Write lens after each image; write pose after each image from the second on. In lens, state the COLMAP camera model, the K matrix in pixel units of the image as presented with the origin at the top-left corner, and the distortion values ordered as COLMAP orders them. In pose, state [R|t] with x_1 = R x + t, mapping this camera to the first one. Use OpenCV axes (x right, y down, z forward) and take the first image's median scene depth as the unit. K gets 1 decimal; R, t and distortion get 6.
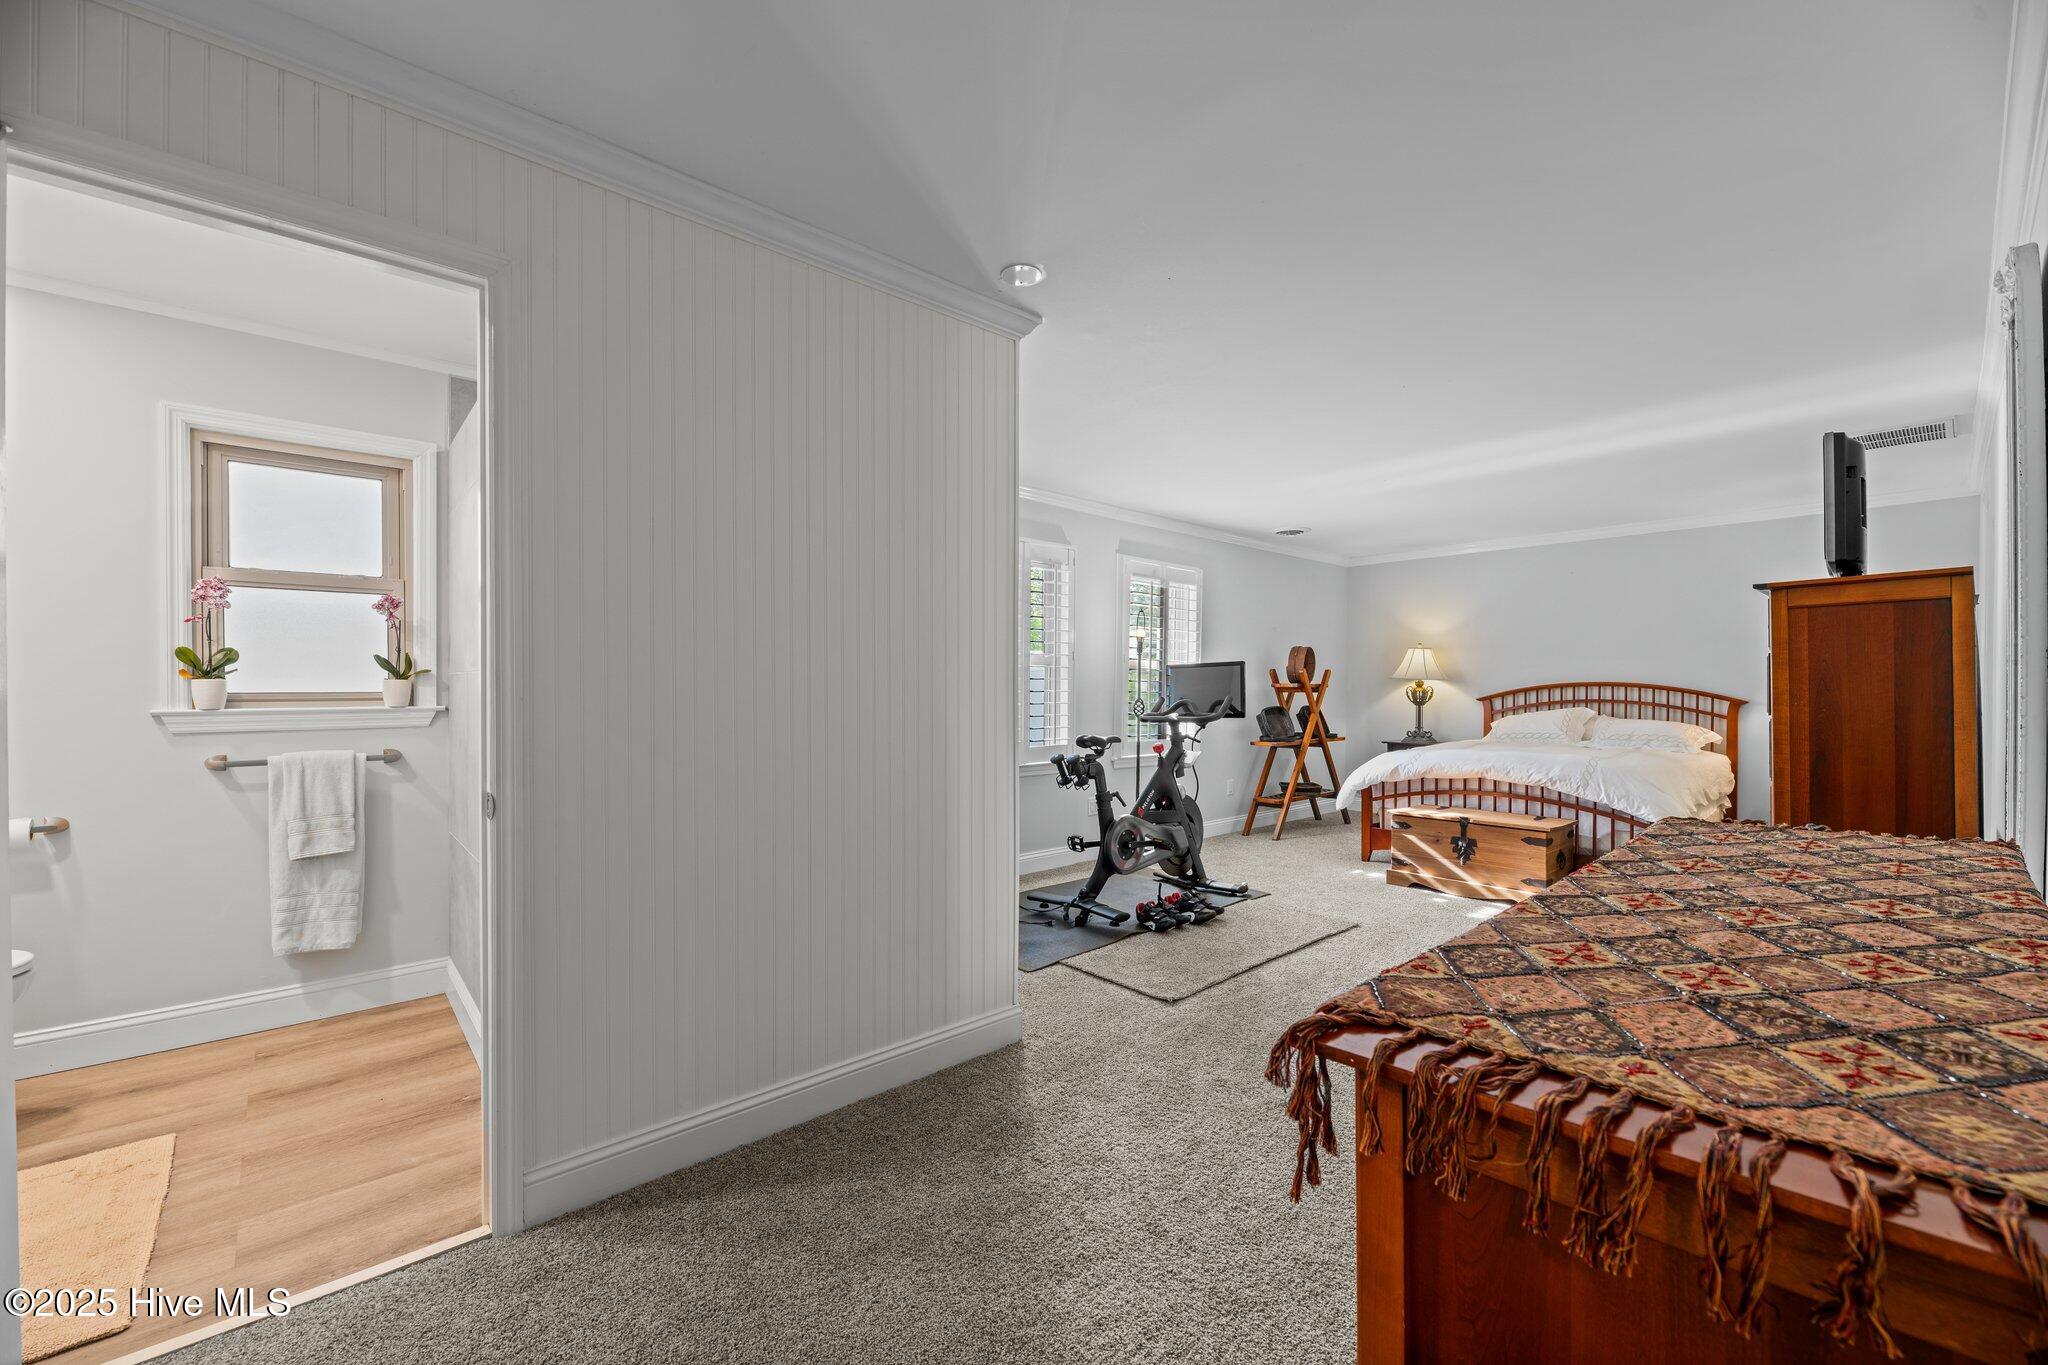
lens RADIAL K [[822.6, 0, 1028.6], [0, 822.6, 687.1], [0, 0, 1]] dist [-0.001561, -0.001986]
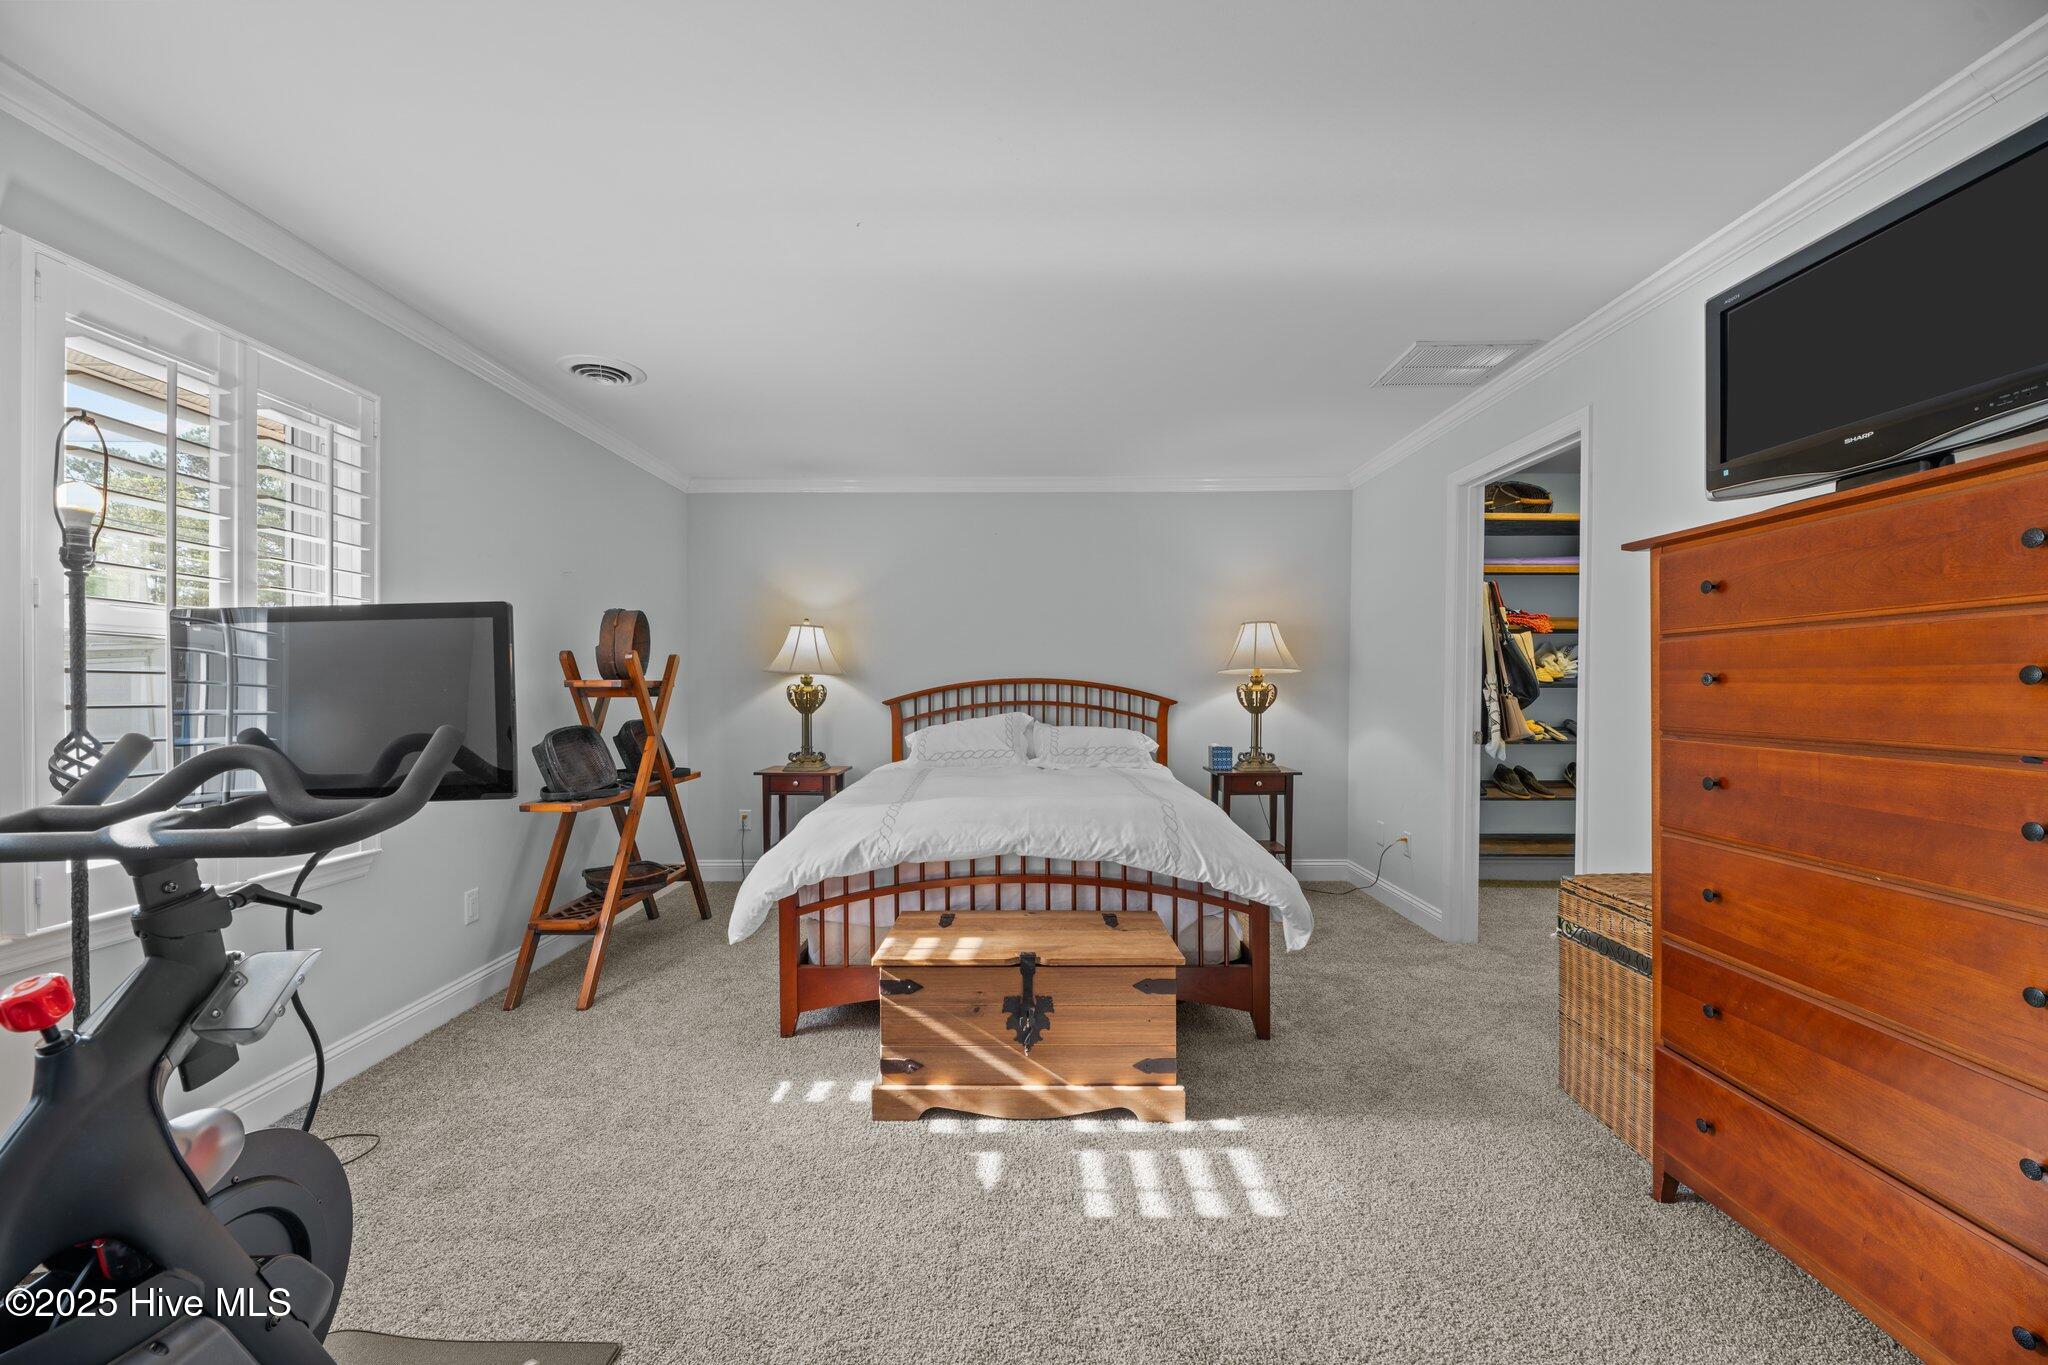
lens RADIAL K [[822.6, 0, 1018.4], [0, 822.6, 700.5], [0, 0, 1]] dist [-0.001561, -0.001986]
pose [[0.680271, -0.017929, 0.732742, 0.178950], [0.002742, 0.999756, 0.021917, -0.002828], [-0.732956, -0.012901, 0.680154, 0.700321]]
